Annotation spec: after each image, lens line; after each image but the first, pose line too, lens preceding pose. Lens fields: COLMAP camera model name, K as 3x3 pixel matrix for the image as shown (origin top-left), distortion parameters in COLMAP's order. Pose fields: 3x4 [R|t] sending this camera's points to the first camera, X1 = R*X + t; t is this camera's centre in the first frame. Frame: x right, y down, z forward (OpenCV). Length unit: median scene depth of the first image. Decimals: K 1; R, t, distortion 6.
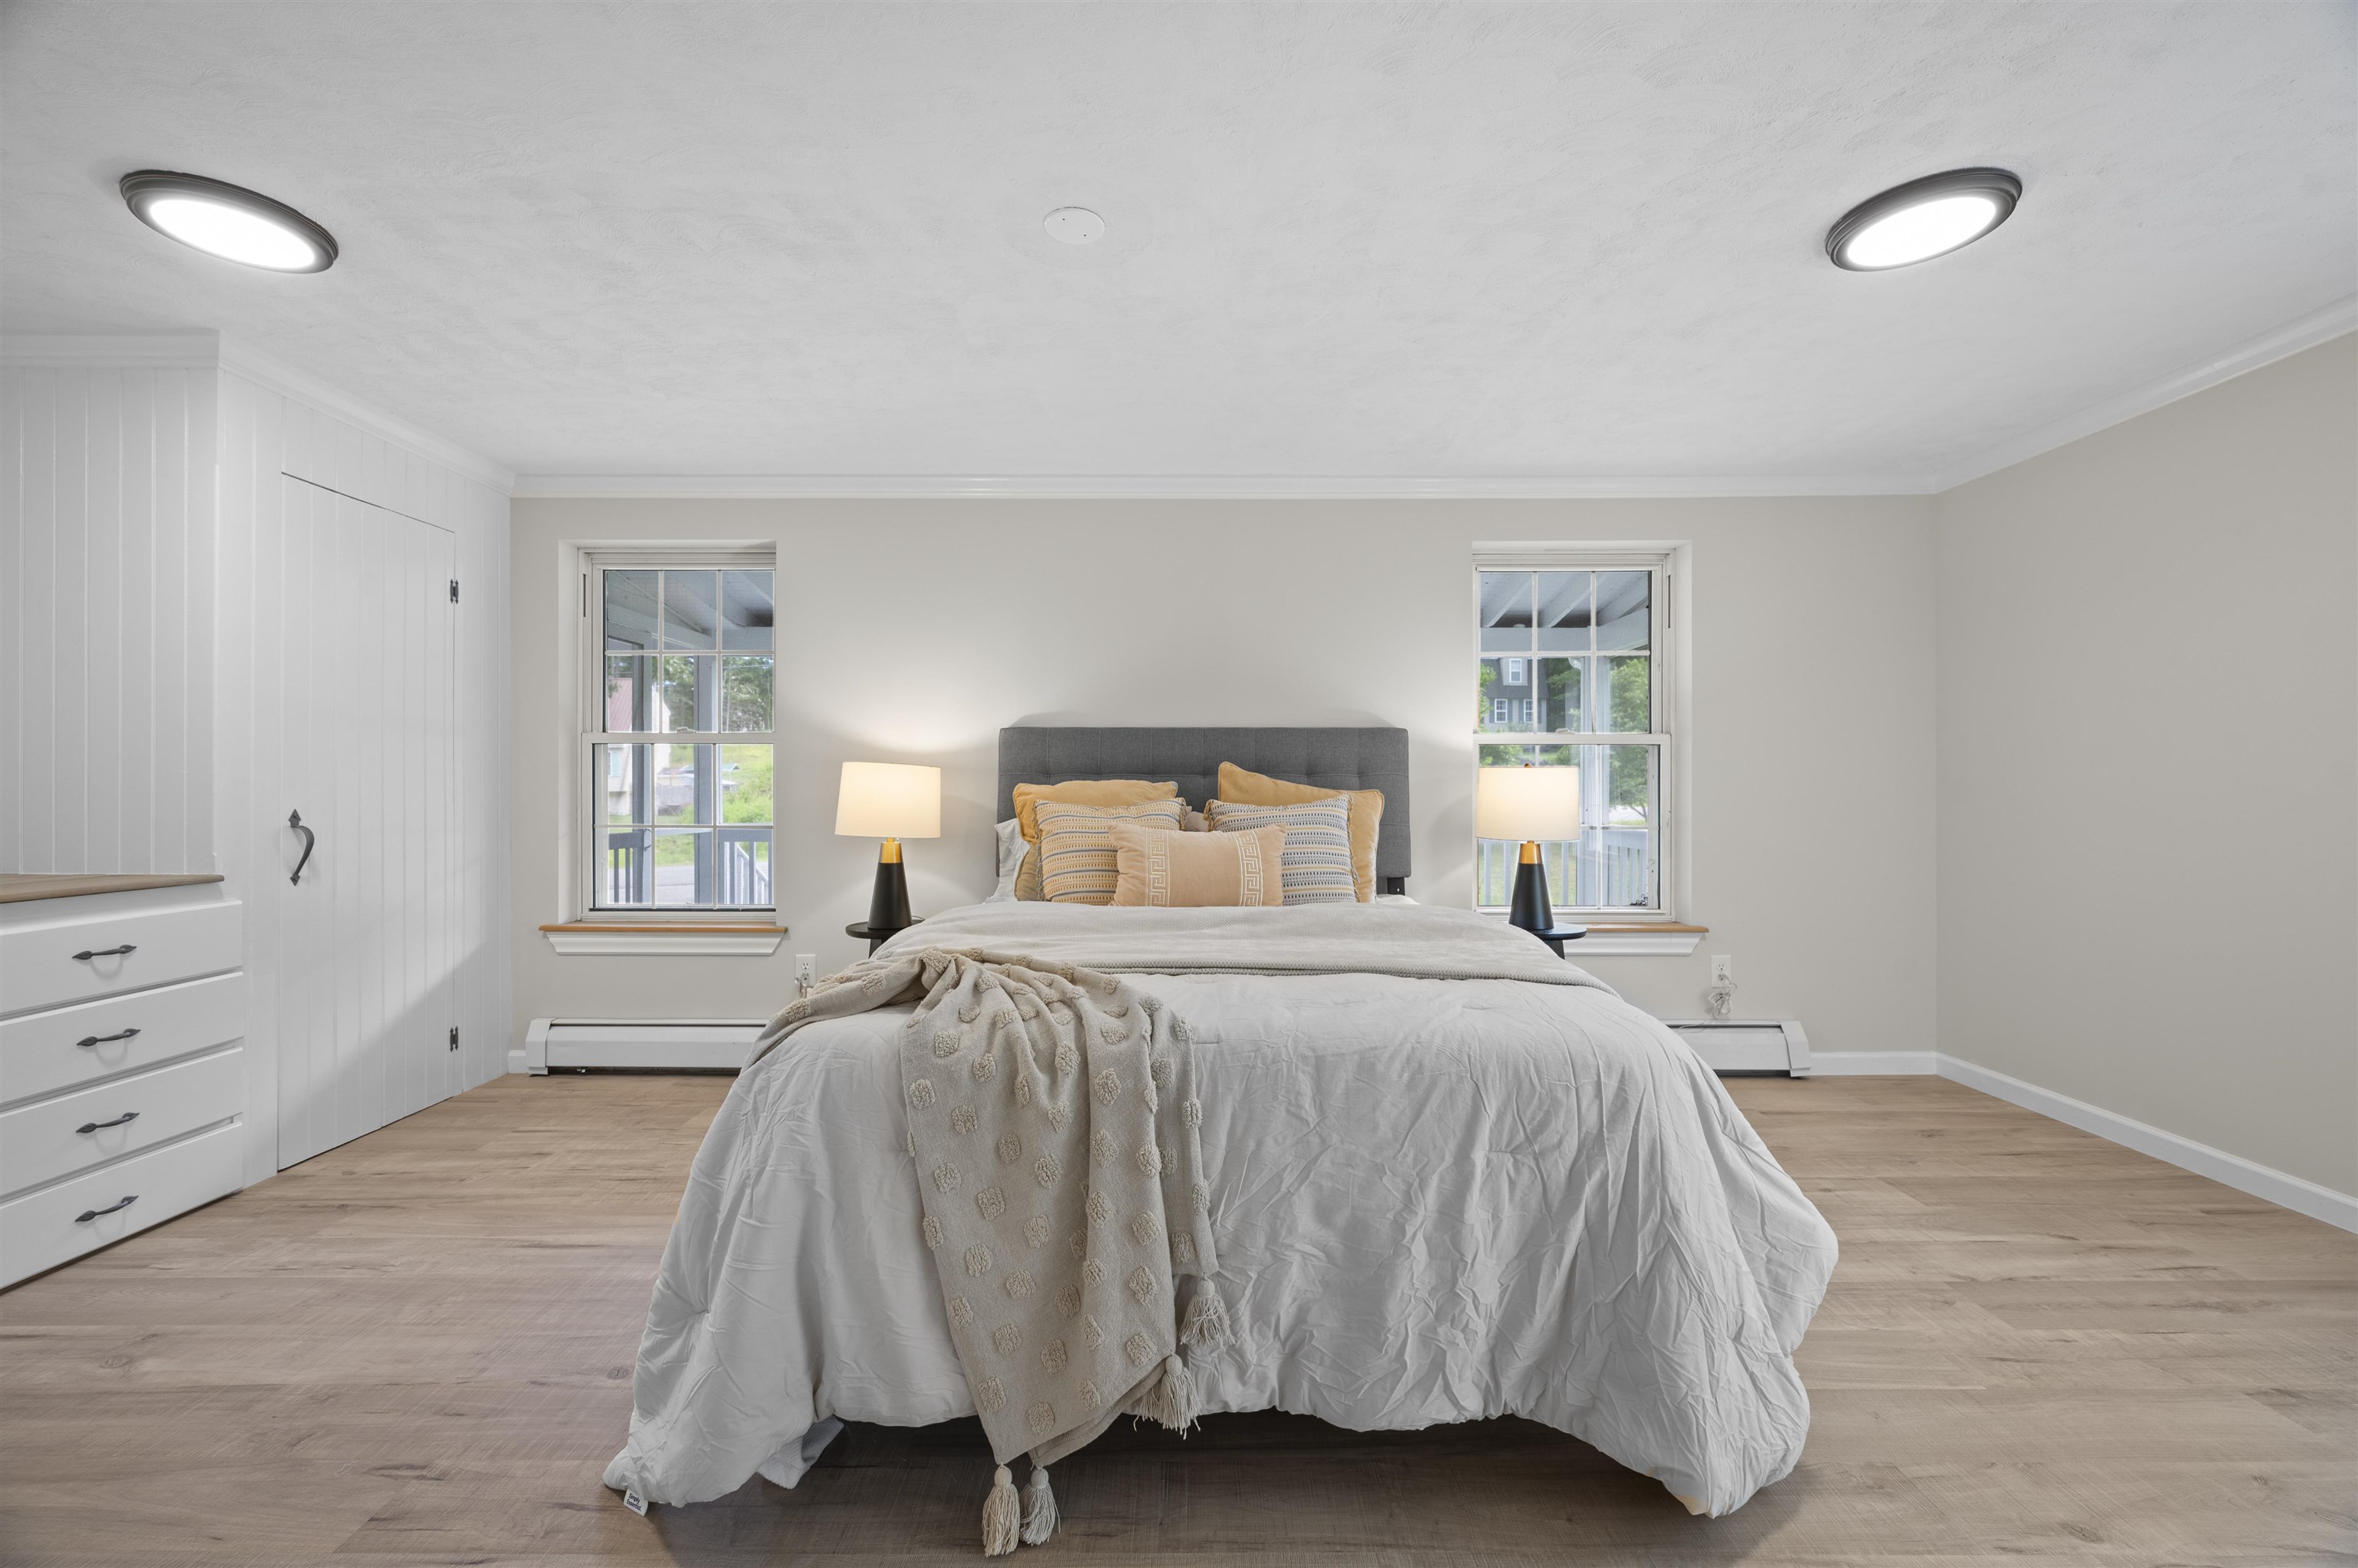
lens RADIAL K [[955.6, 0, 1171.9], [0, 955.6, 787.6], [0, 0, 1]] dist [-0.001864, 0.000322]
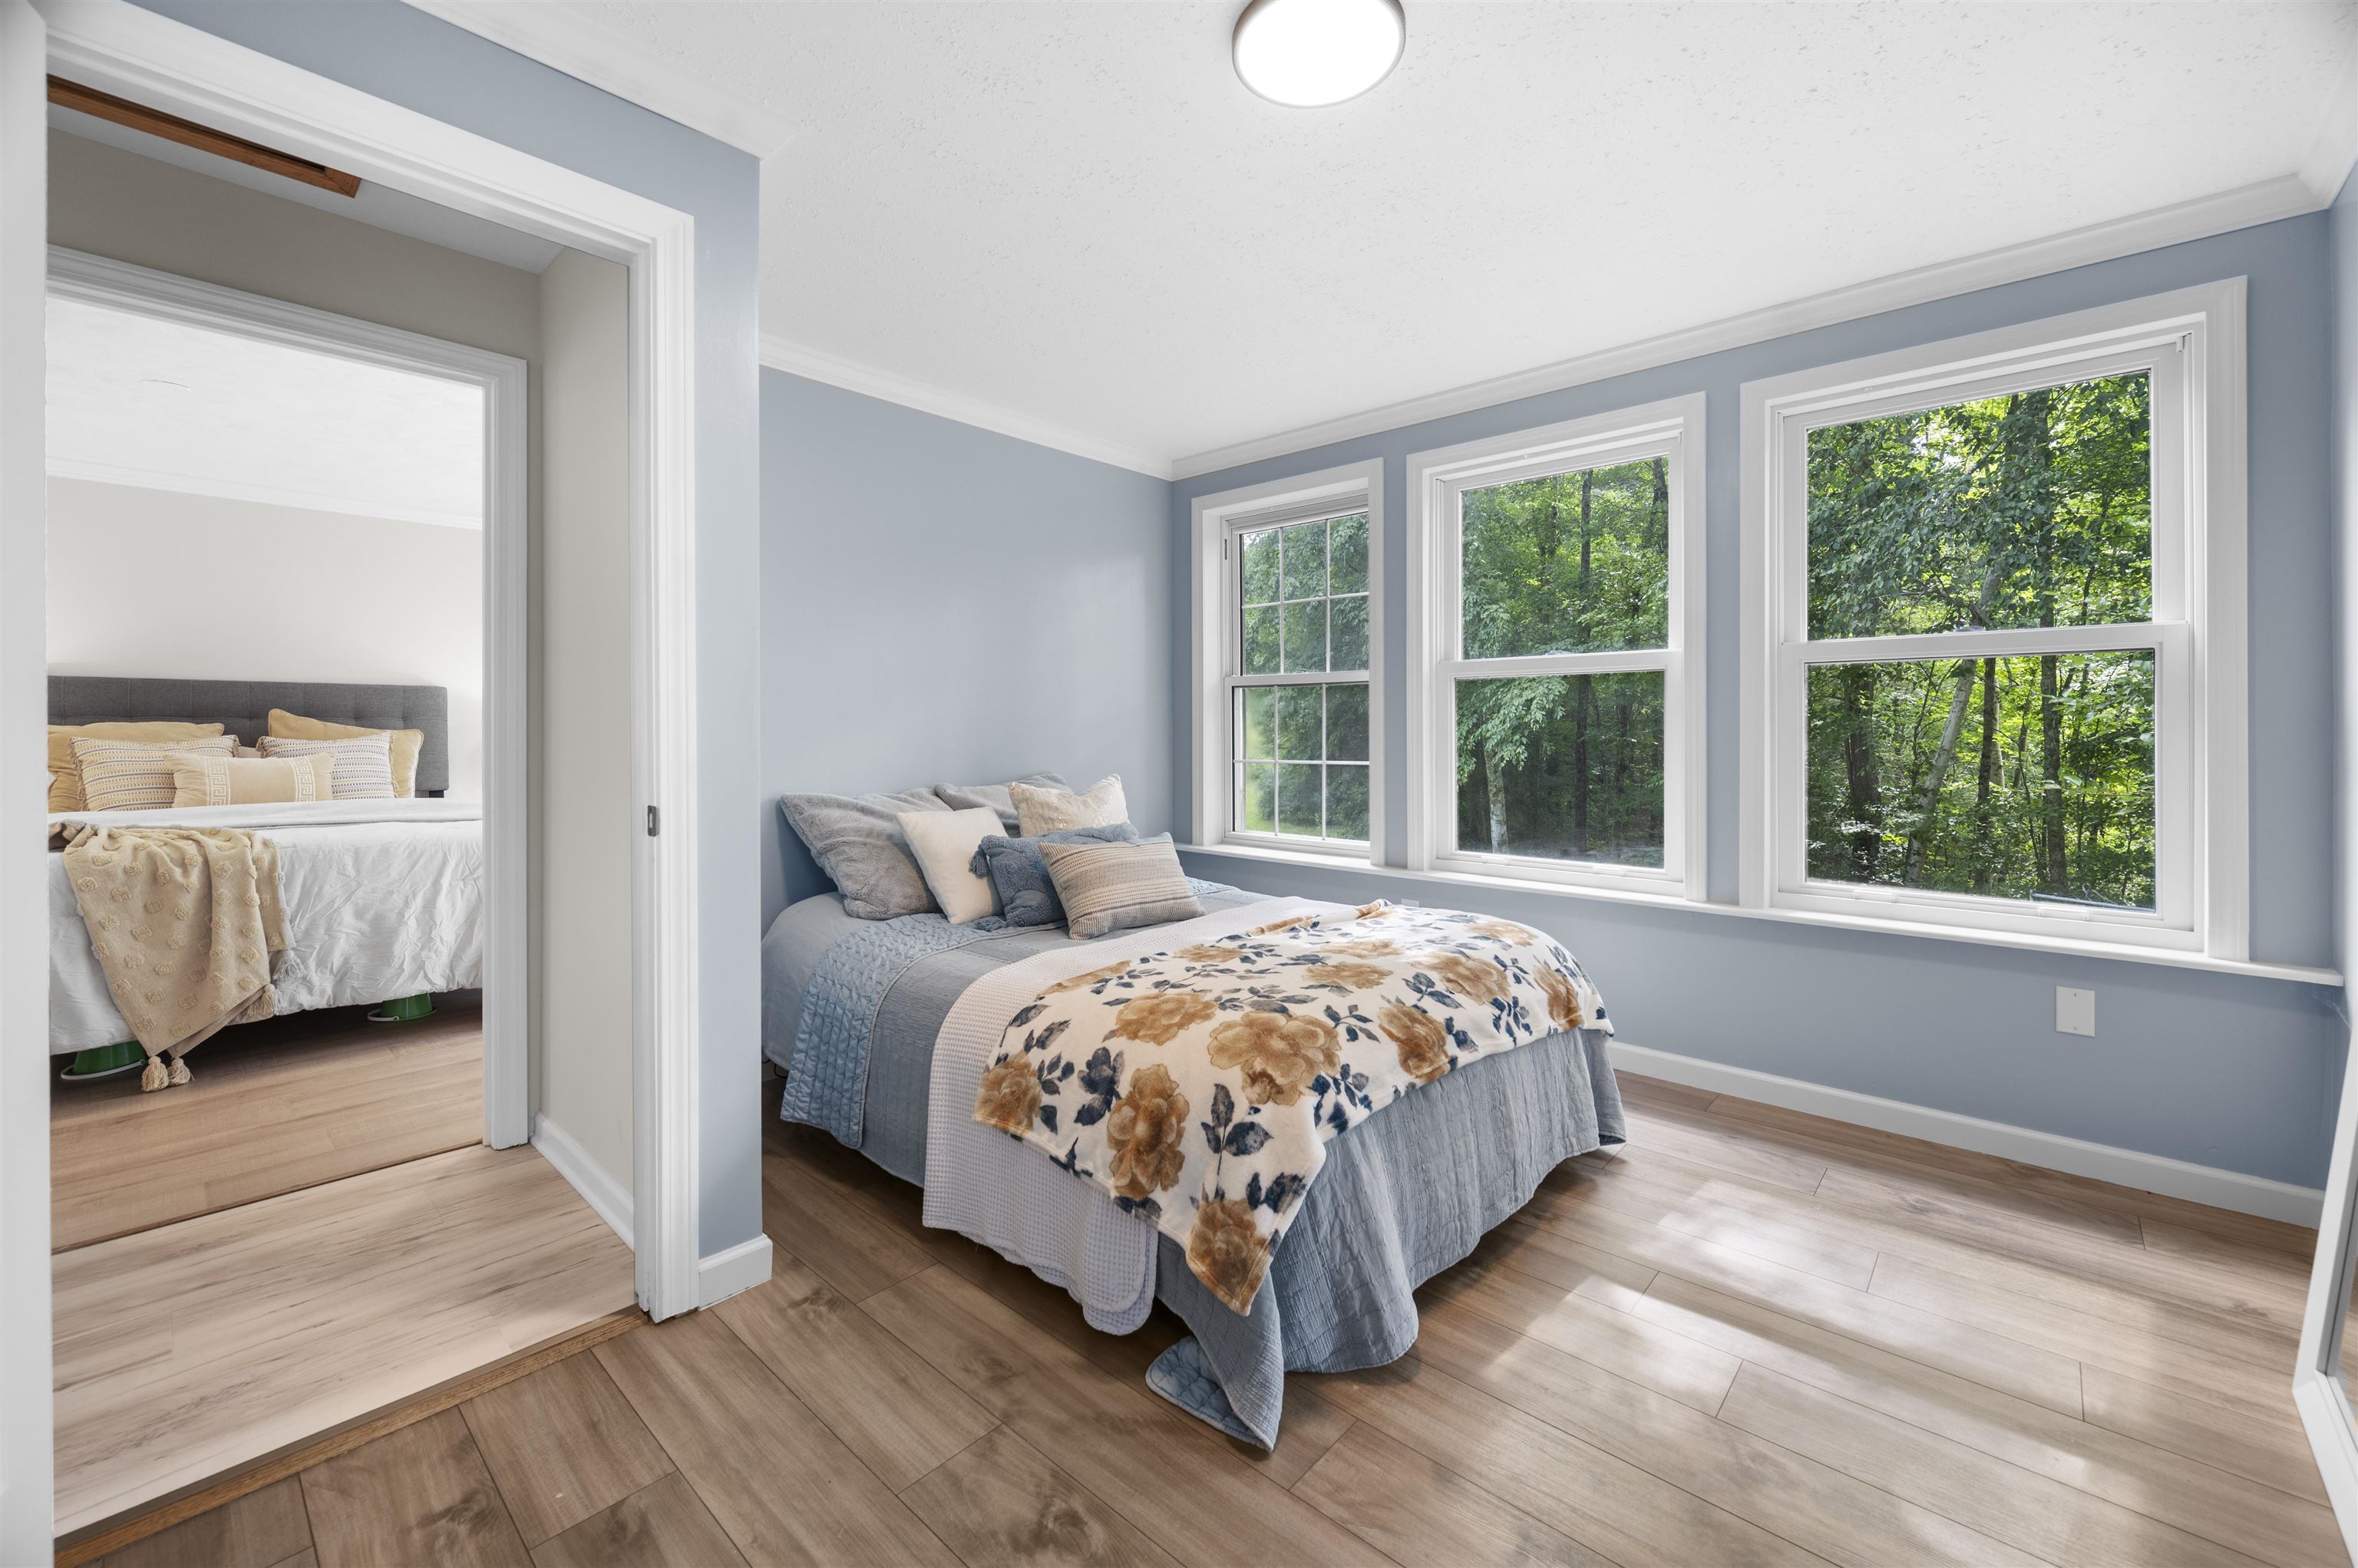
lens RADIAL K [[955.6, 0, 1192.5], [0, 955.6, 725.2], [0, 0, 1]] dist [-0.001864, 0.000322]
pose [[0.655078, 0.003584, 0.755552, -0.256783], [0.000801, 0.999985, -0.005438, 0.010195], [-0.755560, 0.004168, 0.655066, -1.966109]]
